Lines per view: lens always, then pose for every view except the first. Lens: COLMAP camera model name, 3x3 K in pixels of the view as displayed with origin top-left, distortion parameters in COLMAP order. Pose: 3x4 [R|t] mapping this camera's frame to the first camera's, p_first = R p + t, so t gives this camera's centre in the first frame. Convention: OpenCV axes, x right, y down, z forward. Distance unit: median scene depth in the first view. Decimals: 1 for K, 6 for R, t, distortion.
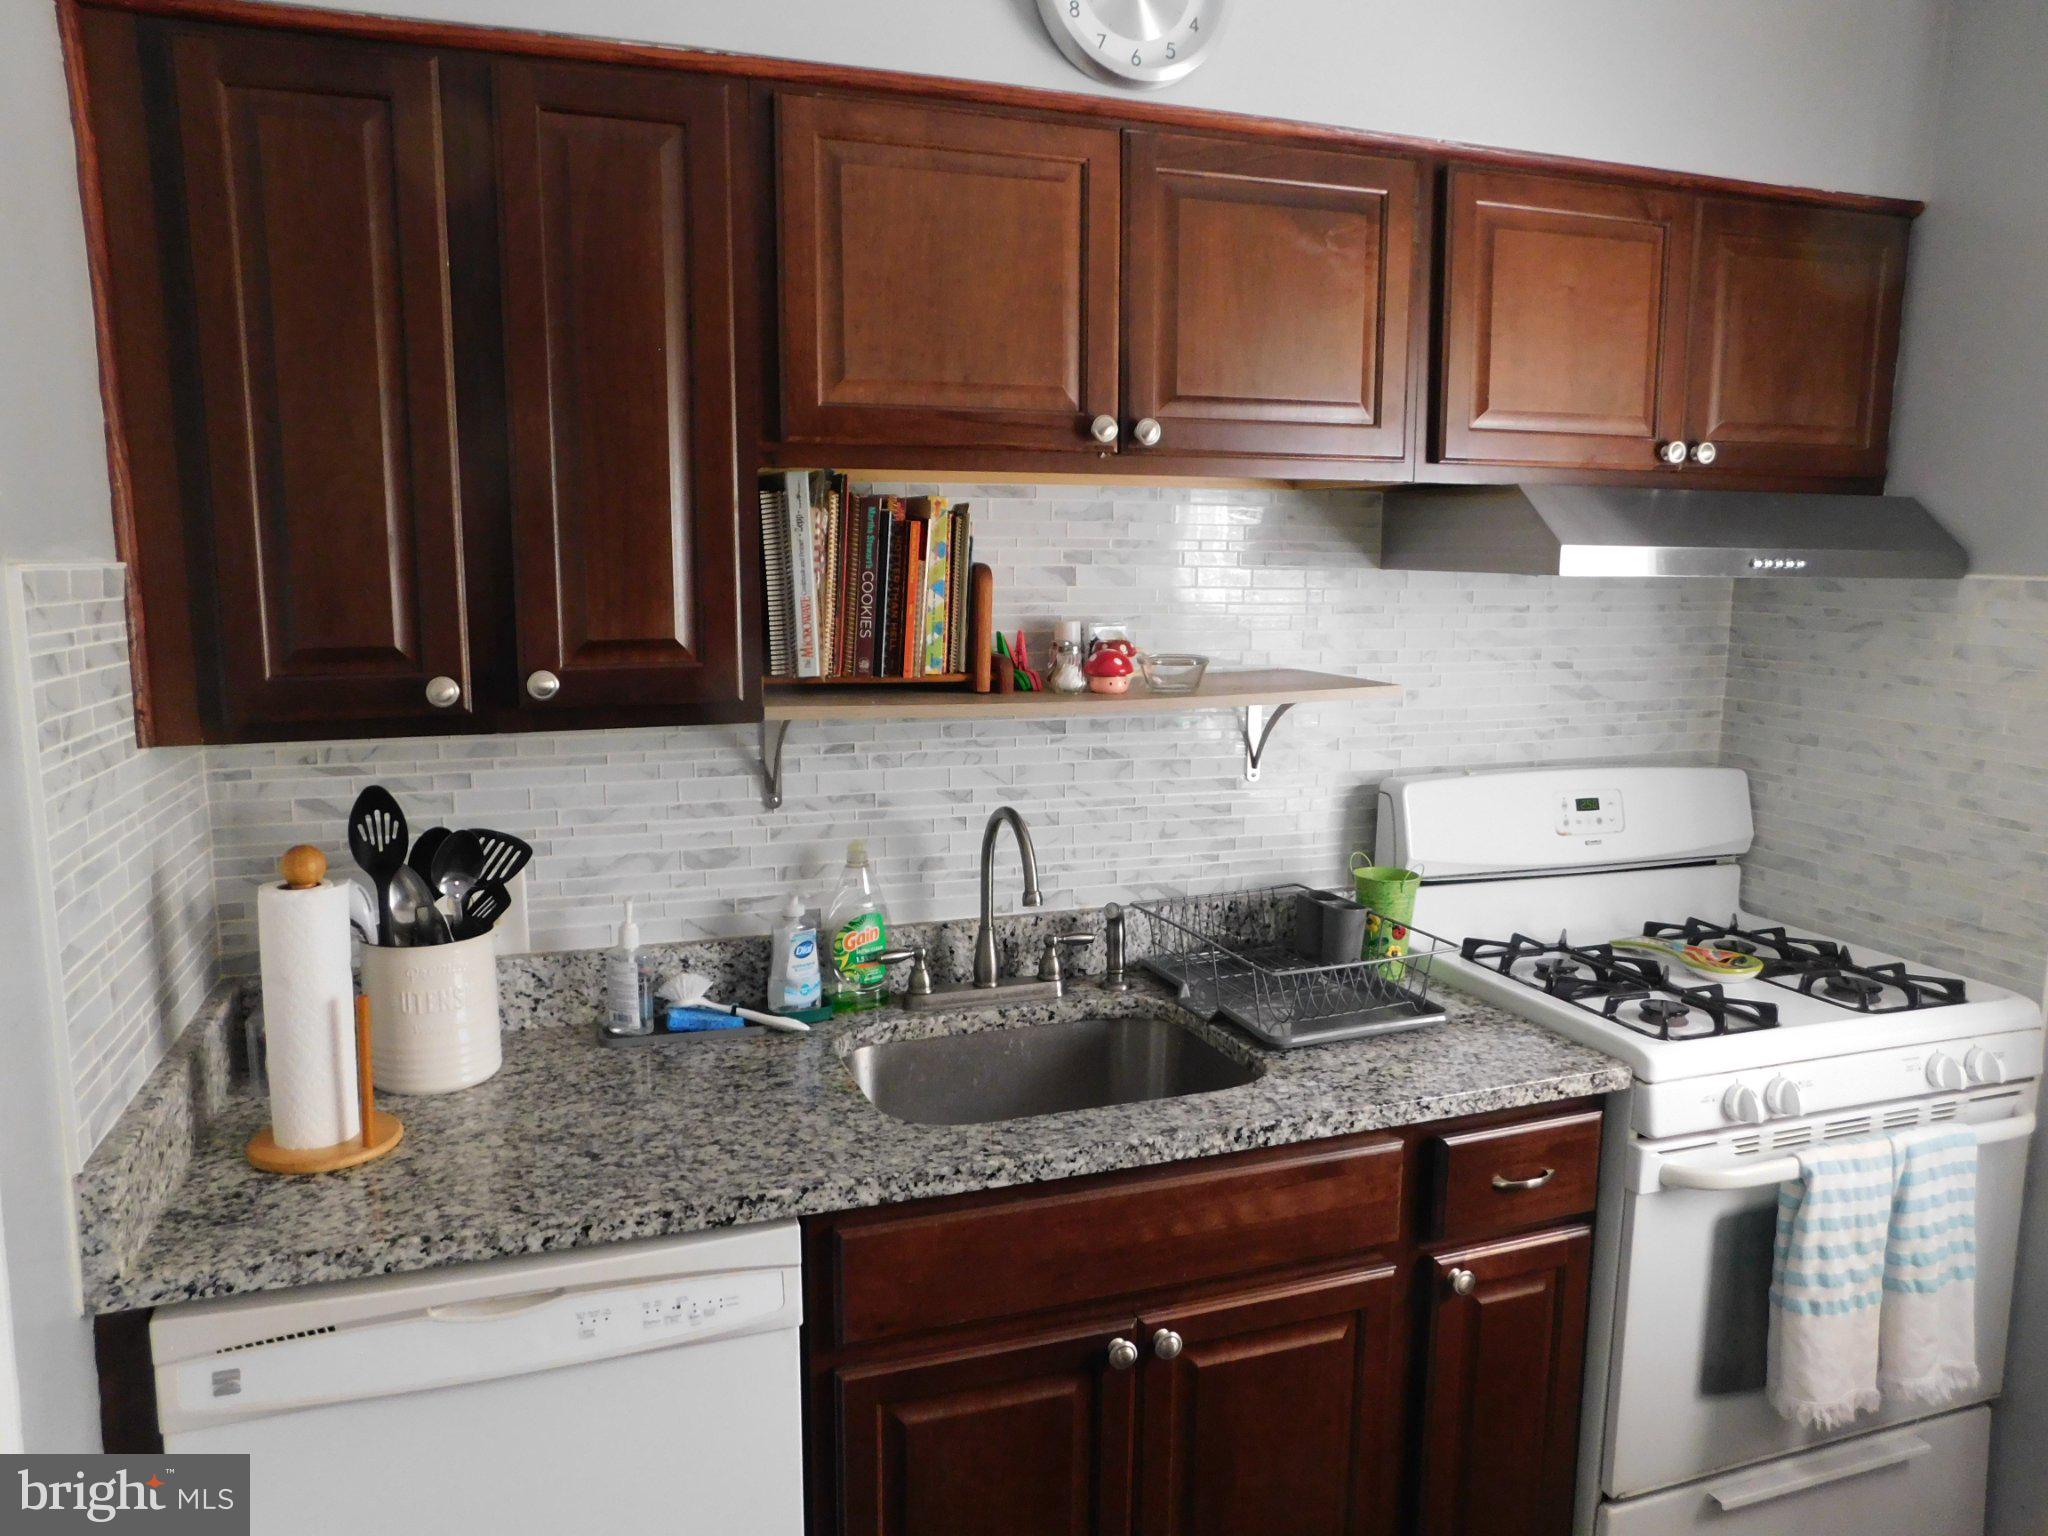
lens RADIAL K [[1425.7, 0, 1024.0], [0, 1425.7, 768.0], [0, 0, 1]] dist [-0.052306, 0.055390]
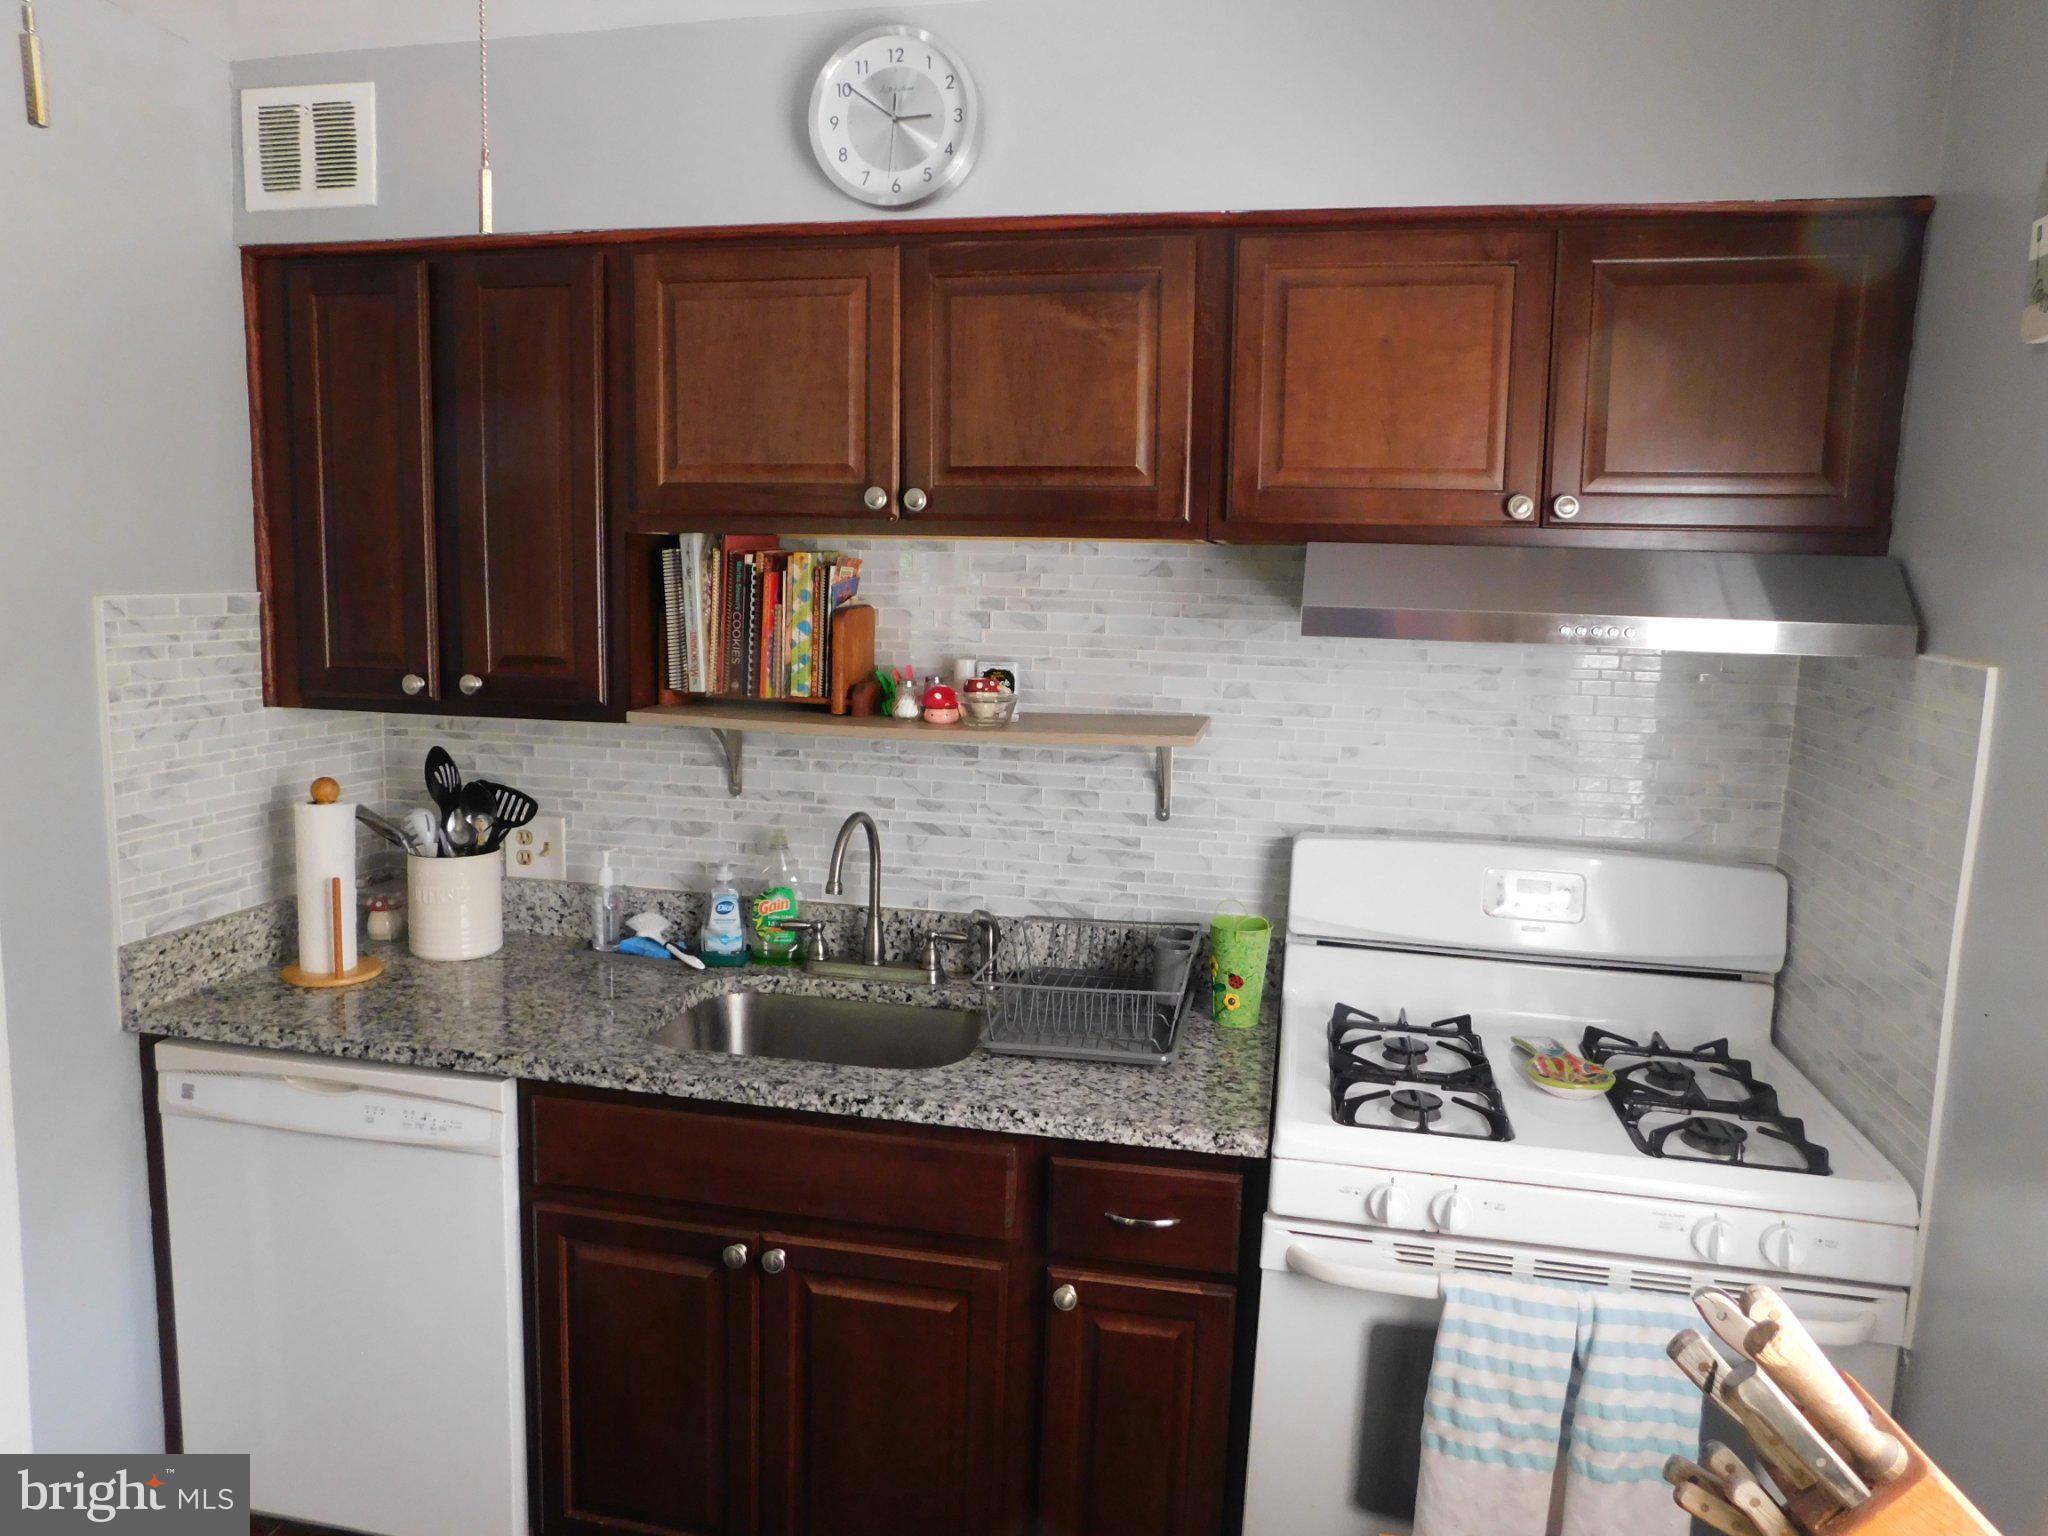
lens RADIAL K [[1425.7, 0, 1024.0], [0, 1425.7, 768.0], [0, 0, 1]] dist [-0.052306, 0.055390]
pose [[0.849361, 0.088635, -0.520317, 0.739340], [-0.096832, 0.995235, 0.011470, -0.037105], [0.518854, 0.040641, 0.853896, 0.055905]]
